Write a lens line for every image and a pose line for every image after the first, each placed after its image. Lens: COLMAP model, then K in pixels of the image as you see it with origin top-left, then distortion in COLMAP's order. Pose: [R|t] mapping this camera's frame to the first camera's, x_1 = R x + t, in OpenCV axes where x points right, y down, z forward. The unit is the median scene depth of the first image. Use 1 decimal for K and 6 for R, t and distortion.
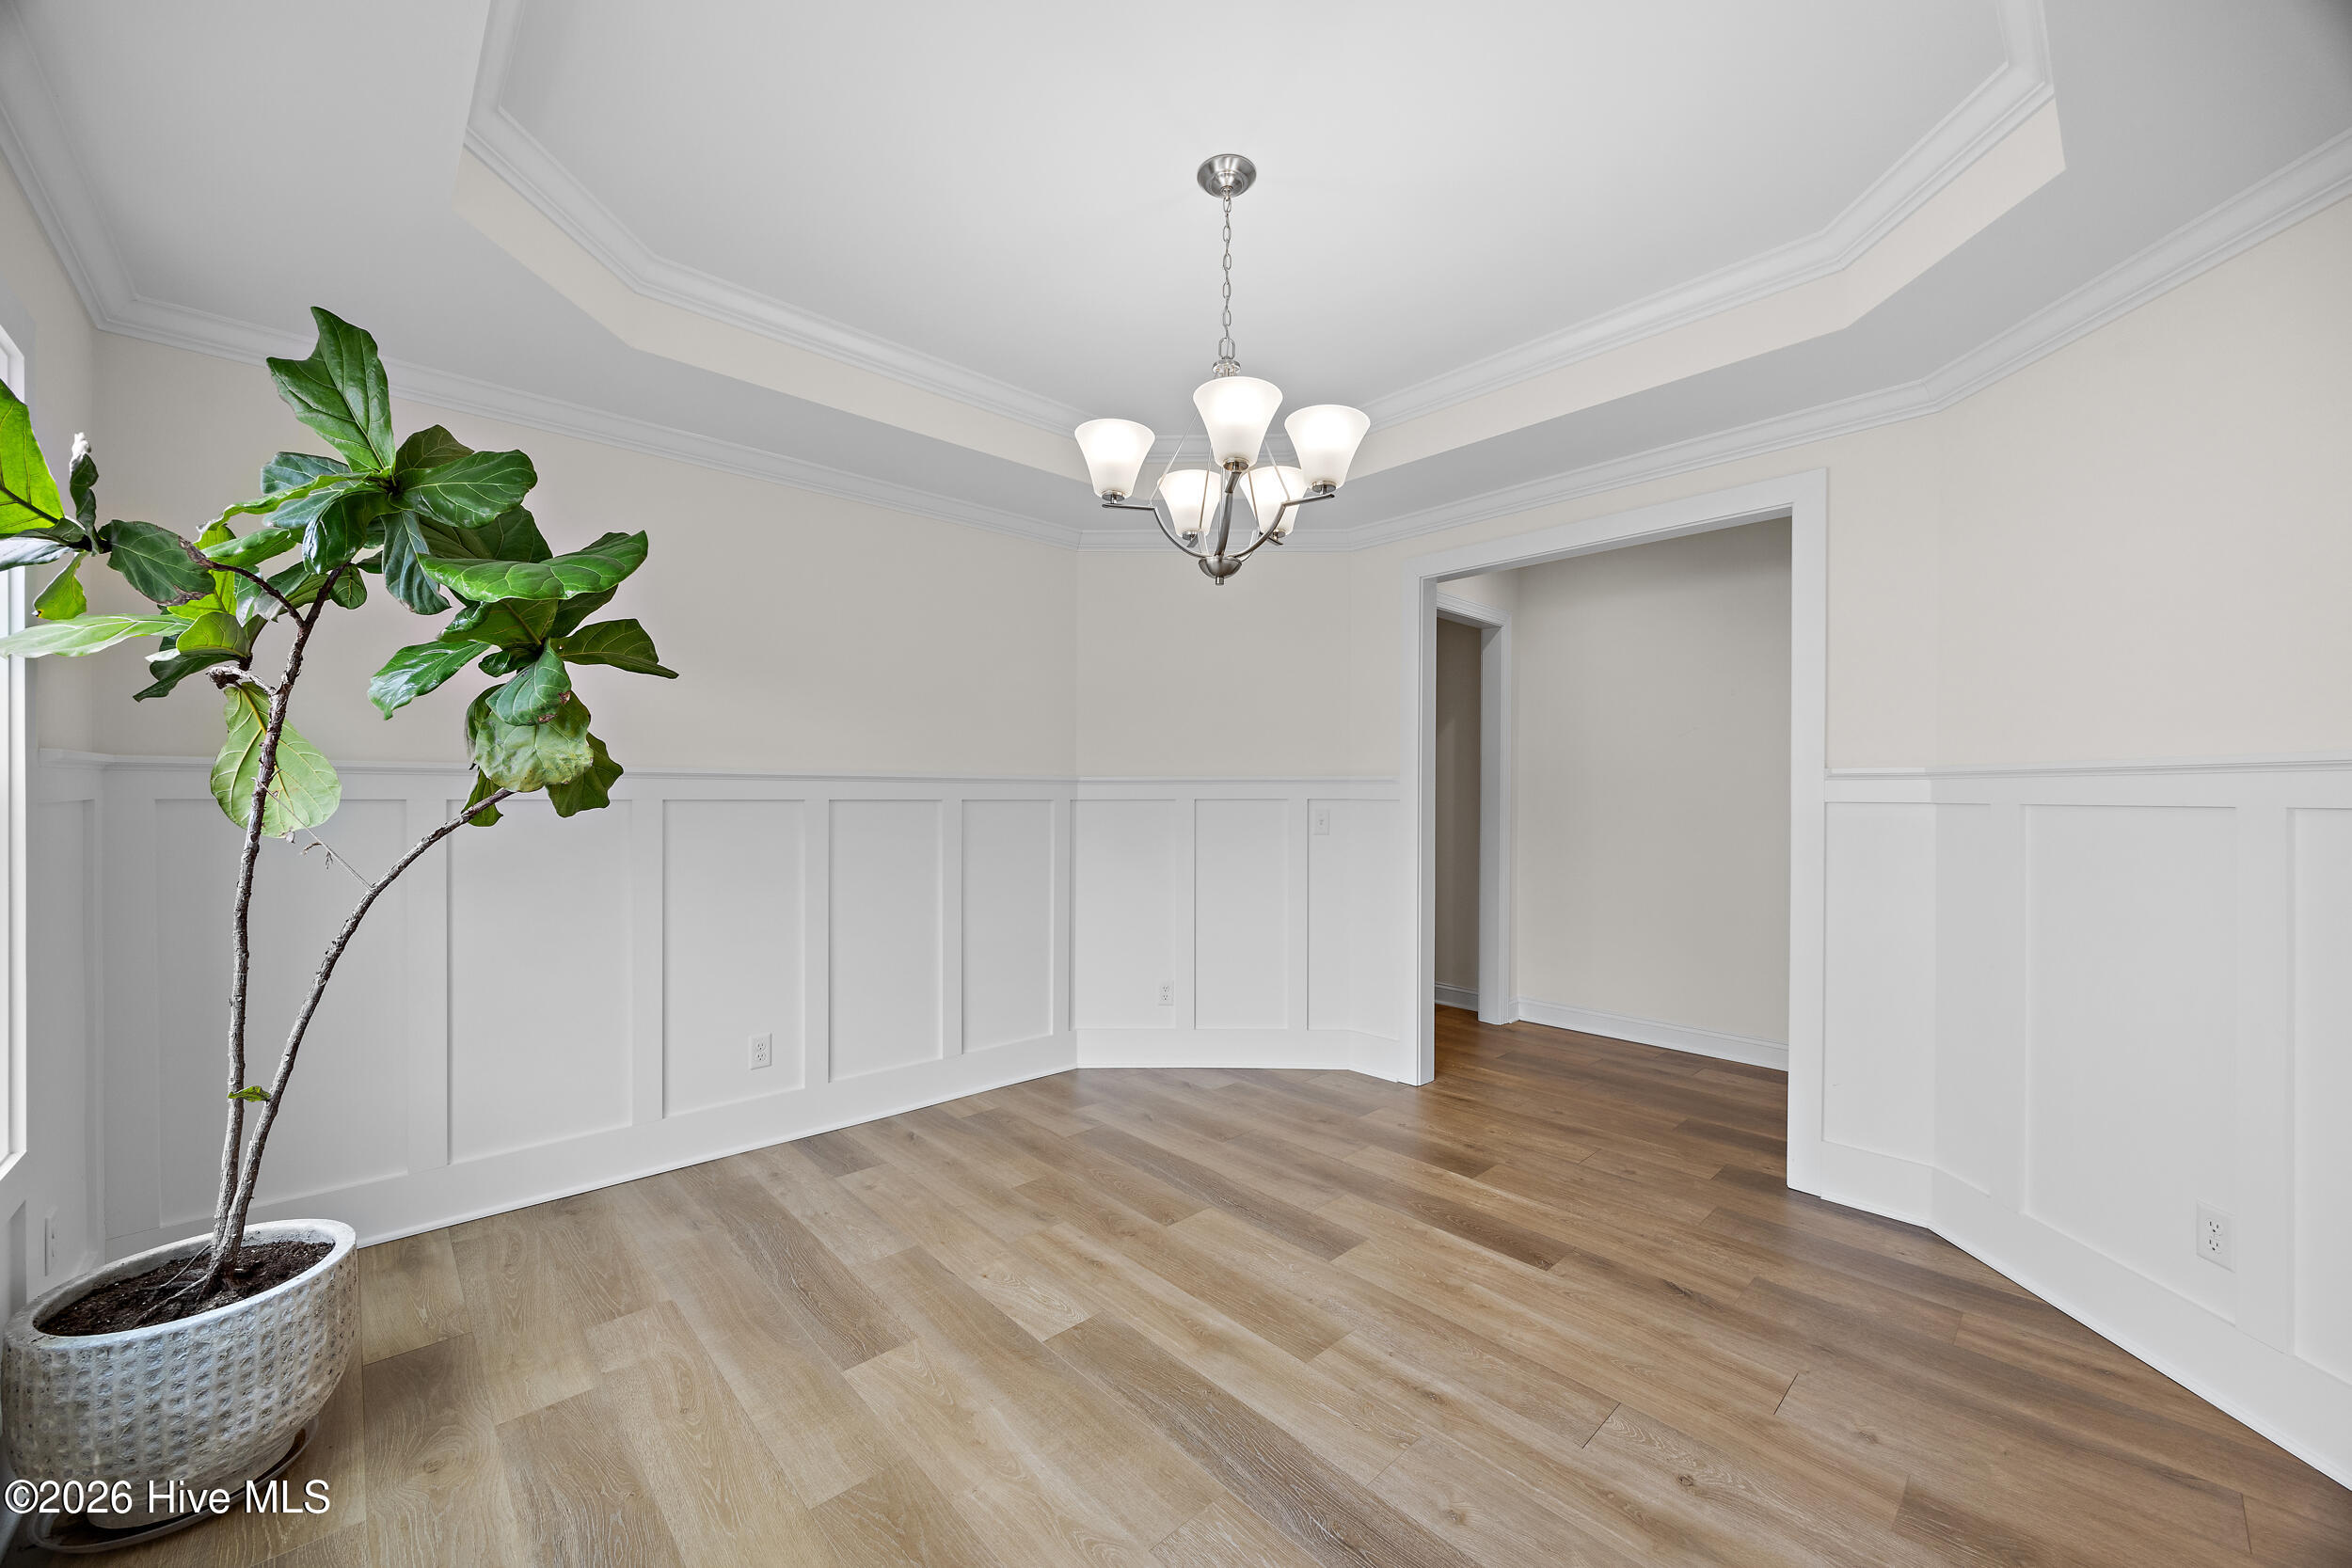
lens RADIAL K [[890.8, 0, 1176.0], [0, 890.8, 784.0], [0, 0, 1]] dist [-0.000096, 0.000238]
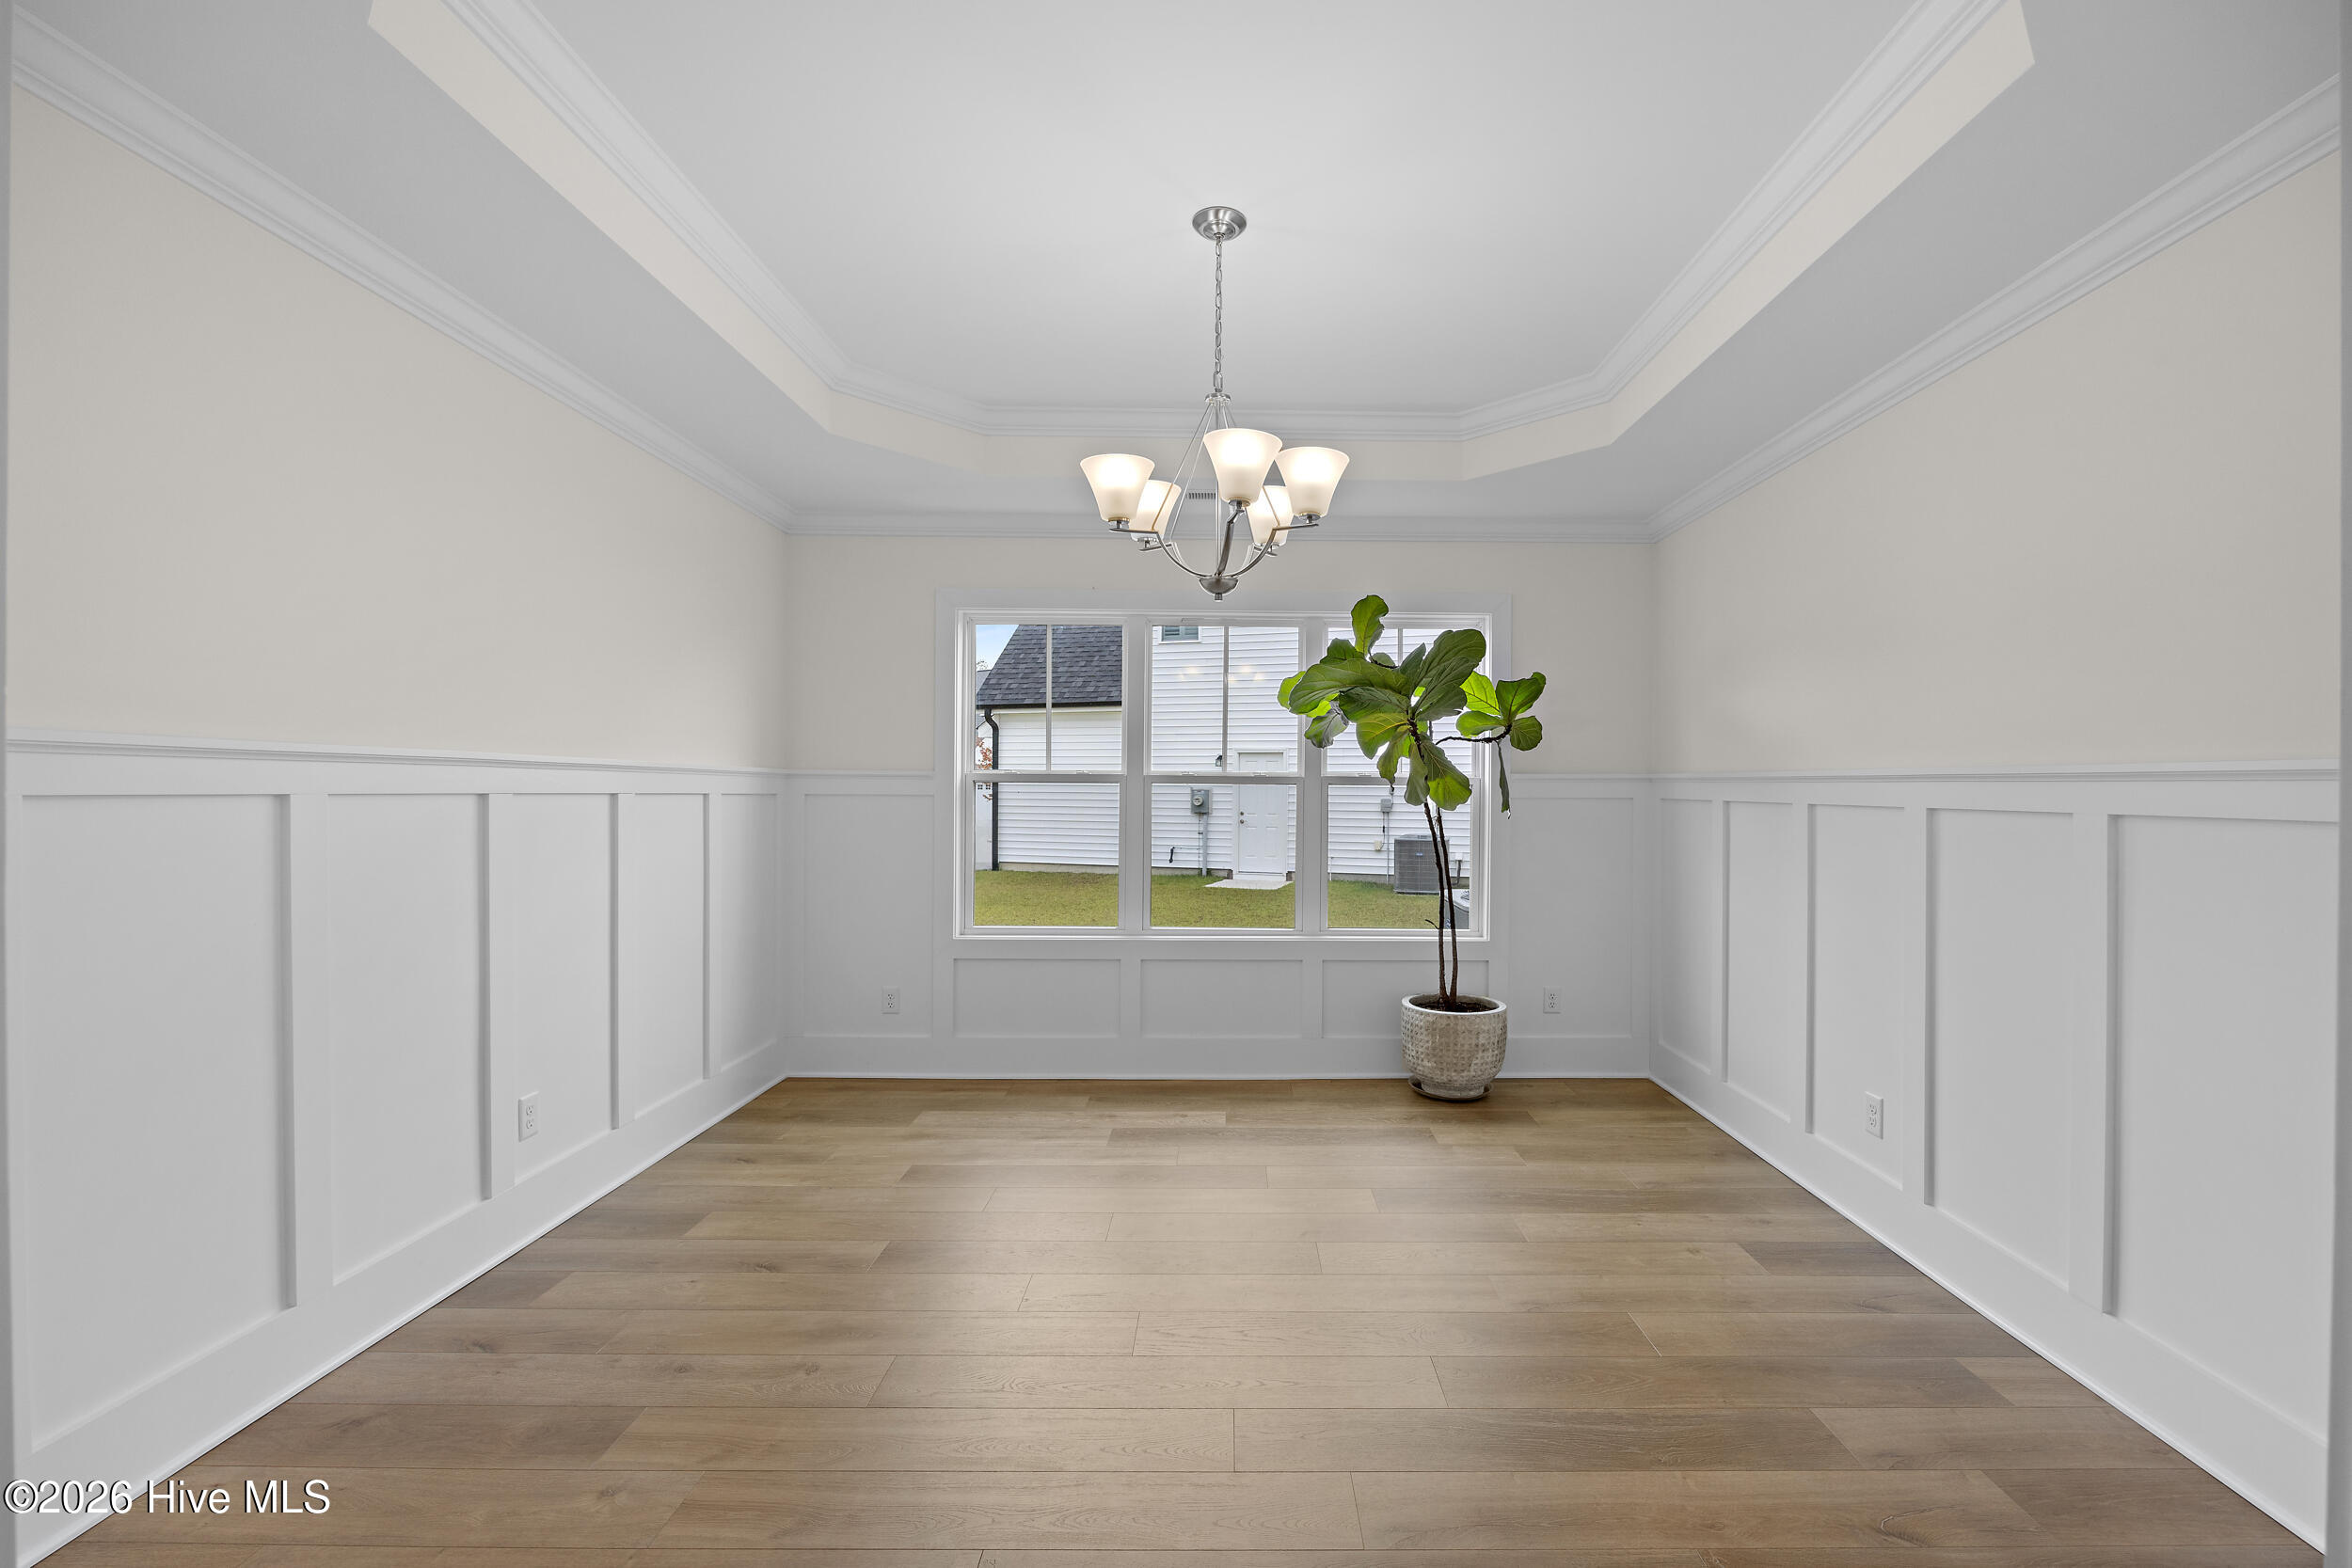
lens RADIAL K [[837.0, 0, 1176.0], [0, 837.0, 784.0], [0, 0, 1]] dist [0.000458, 0.000053]
pose [[-0.669257, -0.009549, -0.742969, 0.639803], [-0.003285, 0.999946, -0.009893, 0.008656], [0.743023, -0.004180, -0.669252, 1.245957]]
